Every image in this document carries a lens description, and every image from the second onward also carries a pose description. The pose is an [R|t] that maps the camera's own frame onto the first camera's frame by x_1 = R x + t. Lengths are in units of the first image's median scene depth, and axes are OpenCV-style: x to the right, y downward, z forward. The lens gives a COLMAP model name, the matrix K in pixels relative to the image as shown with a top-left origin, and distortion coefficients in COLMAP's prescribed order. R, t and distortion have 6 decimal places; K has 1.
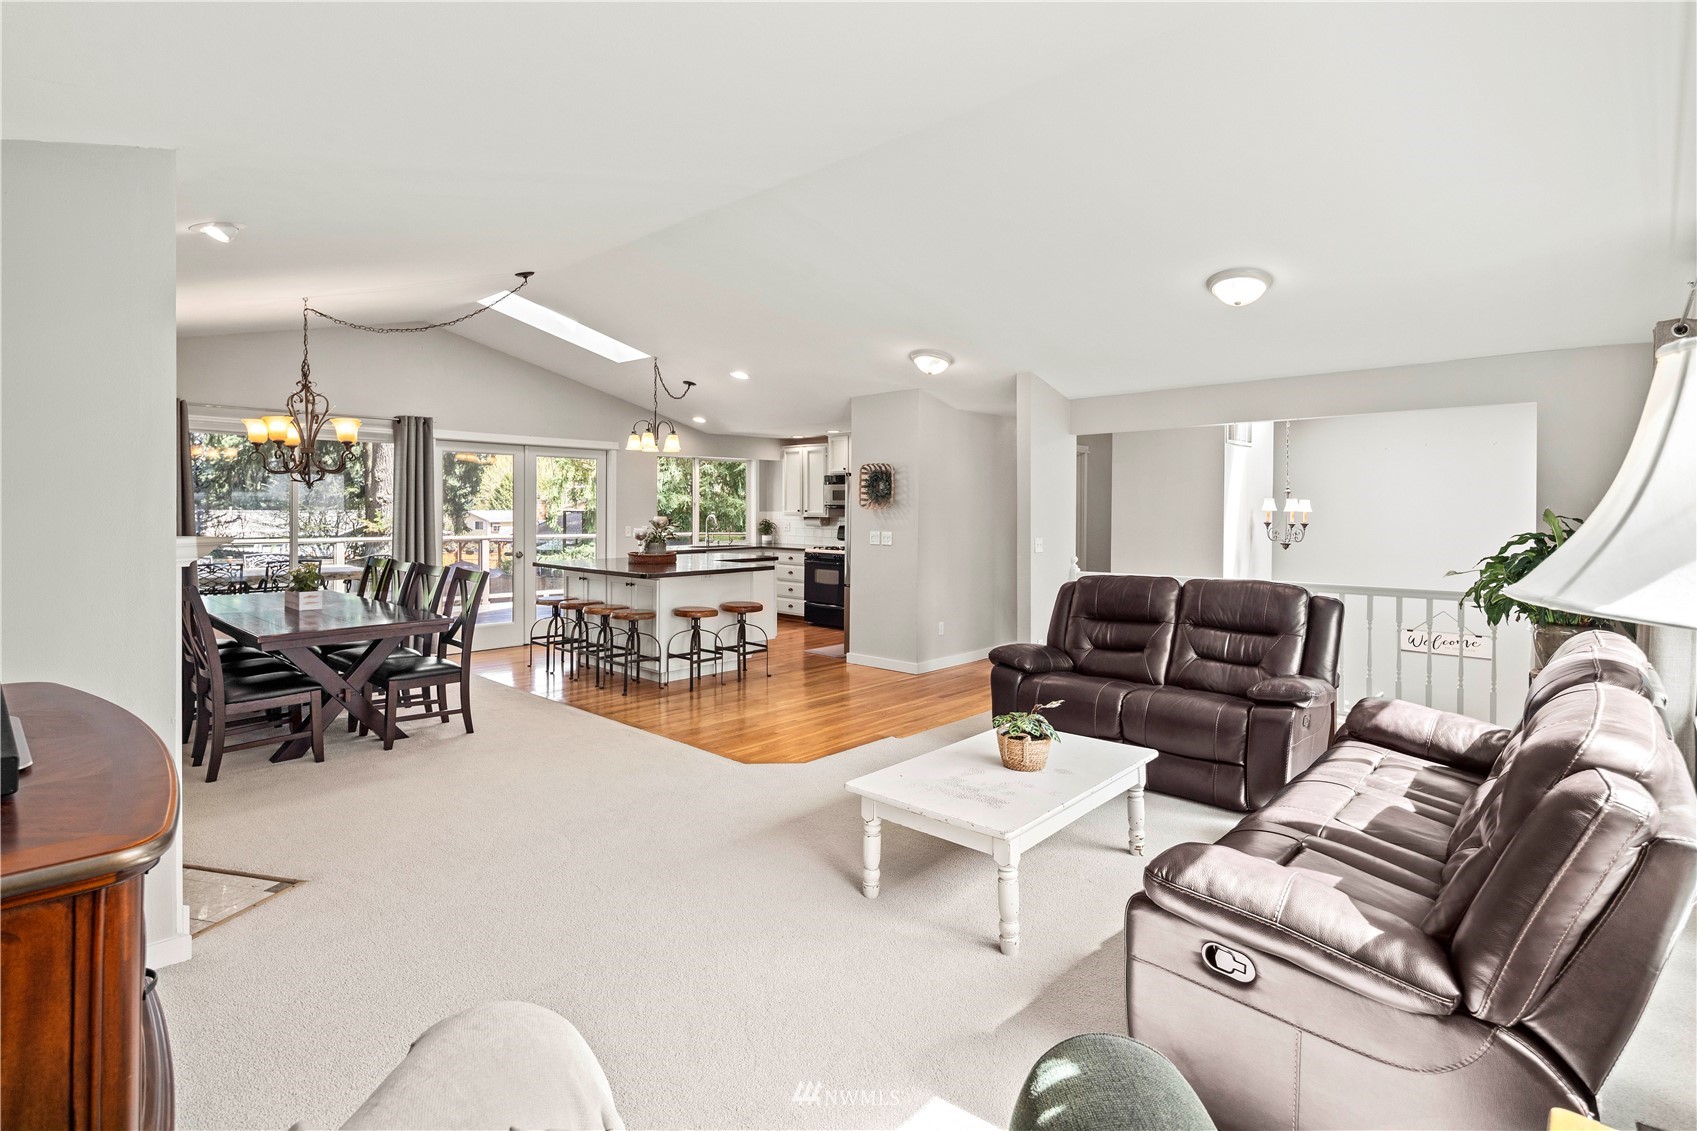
lens RADIAL K [[836.9, 0, 849.8], [0, 836.9, 516.9], [0, 0, 1]] dist [0.001869, -0.000238]
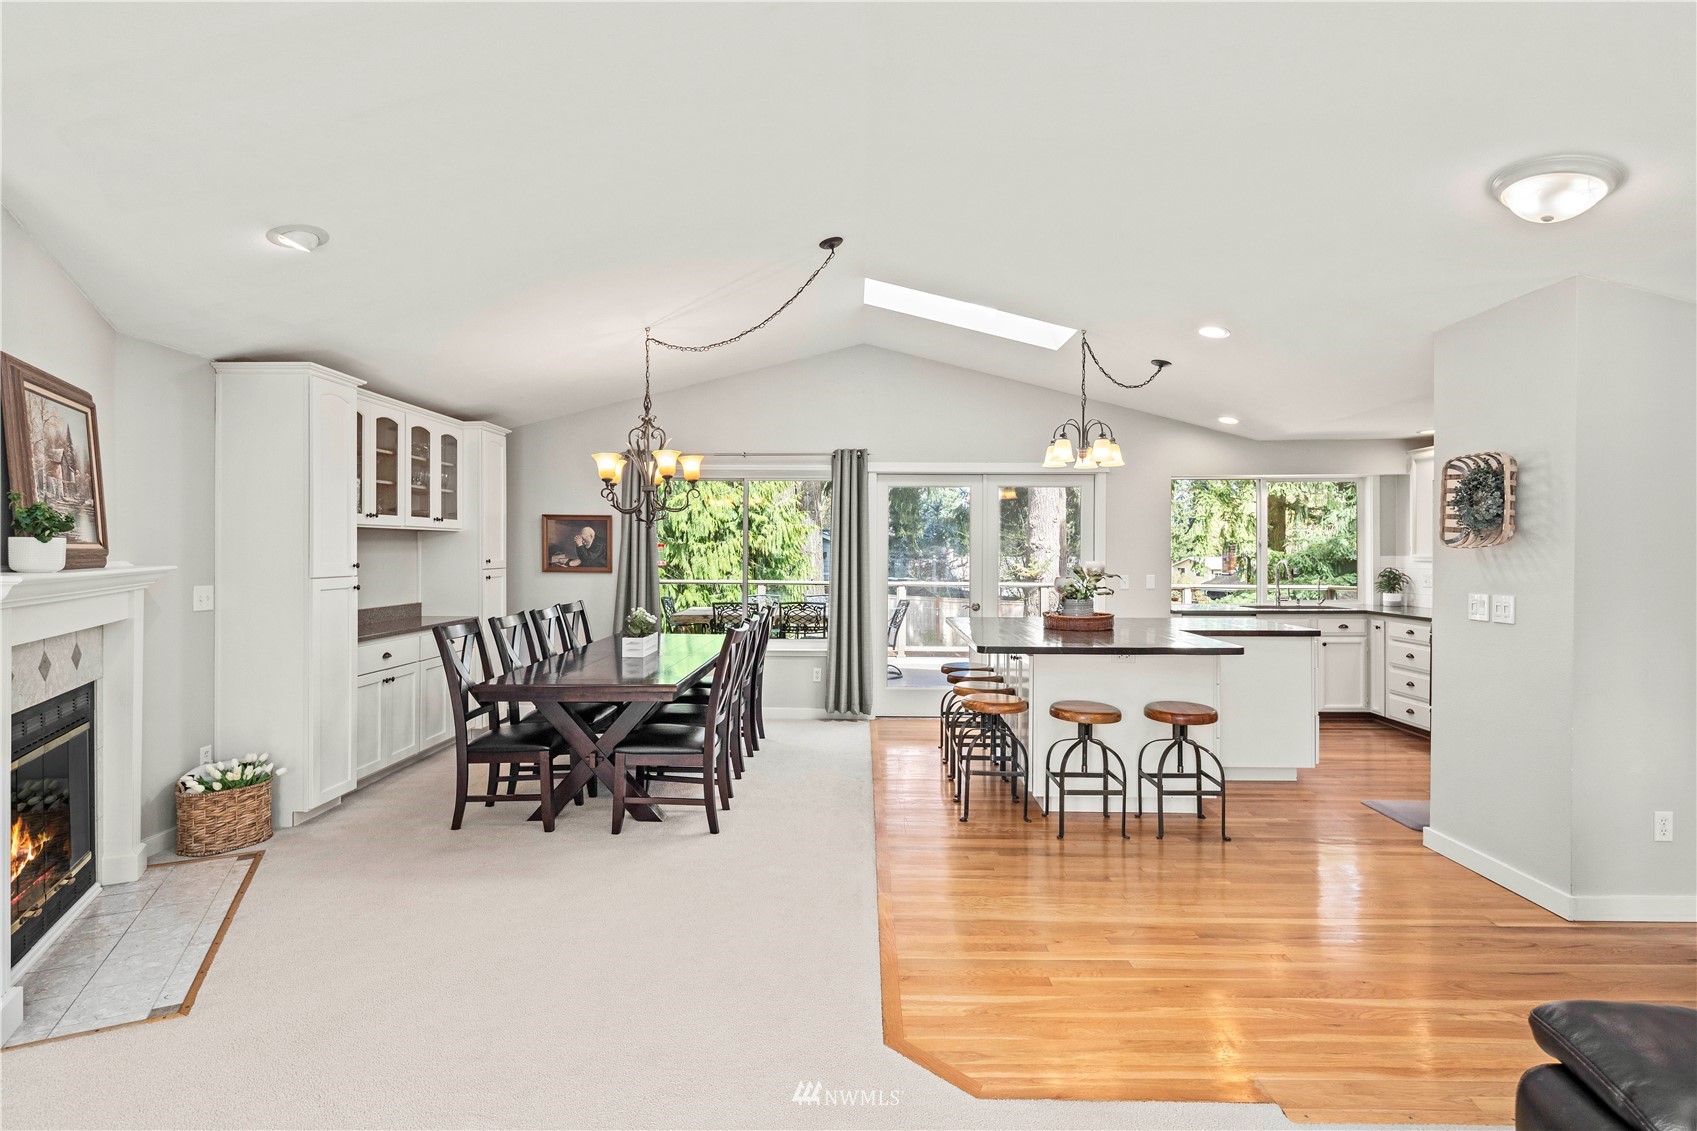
lens RADIAL K [[830.6, 0, 838.7], [0, 830.6, 553.4], [0, 0, 1]] dist [0.000235, 0.000024]
pose [[0.661359, -0.001758, -0.750067, 0.149780], [-0.007866, 0.999926, -0.009280, 0.001206], [0.750028, 0.012038, 0.661296, 0.404679]]
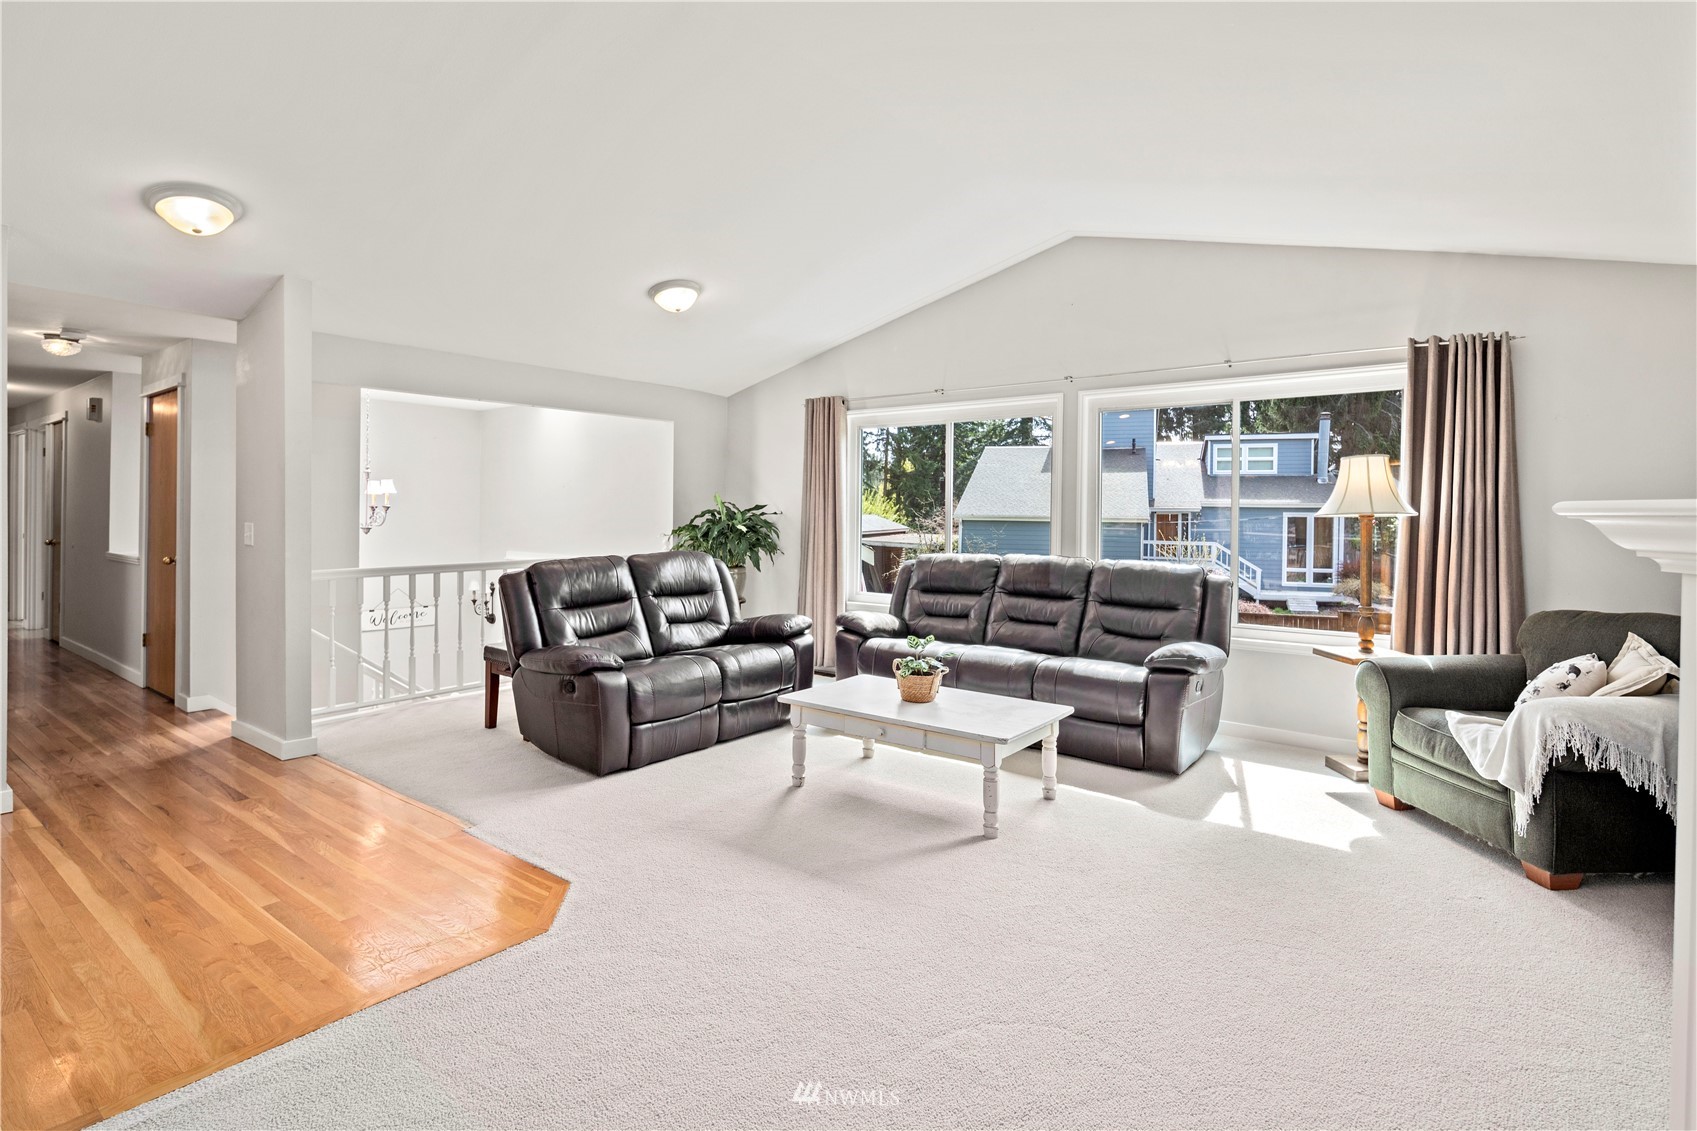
lens RADIAL K [[844.5, 0, 839.7], [0, 844.5, 517.9], [0, 0, 1]] dist [-0.000722, -0.000382]
pose [[-0.080565, -0.010781, 0.996691, -0.436557], [0.000544, 0.999941, 0.010860, 0.010803], [-0.996749, 0.001417, -0.080555, 0.539606]]
